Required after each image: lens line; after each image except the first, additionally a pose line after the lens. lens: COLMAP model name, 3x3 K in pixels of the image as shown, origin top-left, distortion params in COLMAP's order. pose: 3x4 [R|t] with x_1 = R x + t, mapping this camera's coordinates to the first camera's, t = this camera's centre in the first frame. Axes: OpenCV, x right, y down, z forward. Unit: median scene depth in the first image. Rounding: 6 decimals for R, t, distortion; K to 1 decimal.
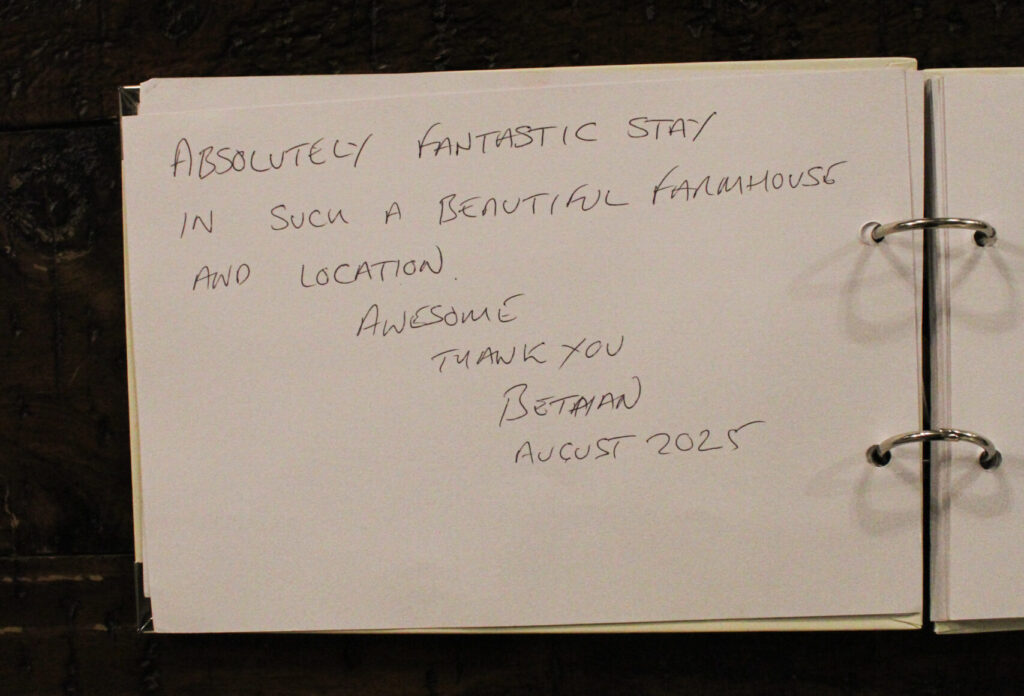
lens RADIAL K [[862.7, 0, 544.2], [0, 862.7, 285.2], [0, 0, 1]] dist [-0.006921, 0.001453]
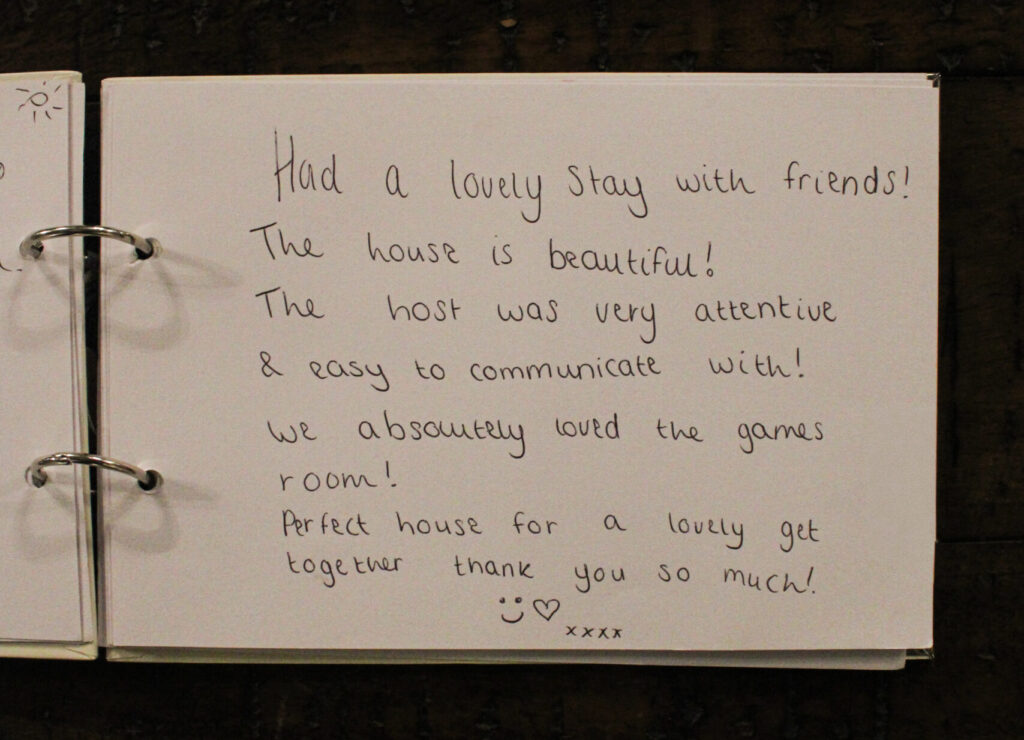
lens RADIAL K [[897.1, 0, 499.8], [0, 897.1, 299.9], [0, 0, 1]] dist [-0.008639, -0.001659]
pose [[0.997043, 0.007463, -0.076481, 0.946871], [-0.008288, 0.999911, -0.010476, -0.004507], [0.076396, 0.011078, 0.997016, 0.027733]]
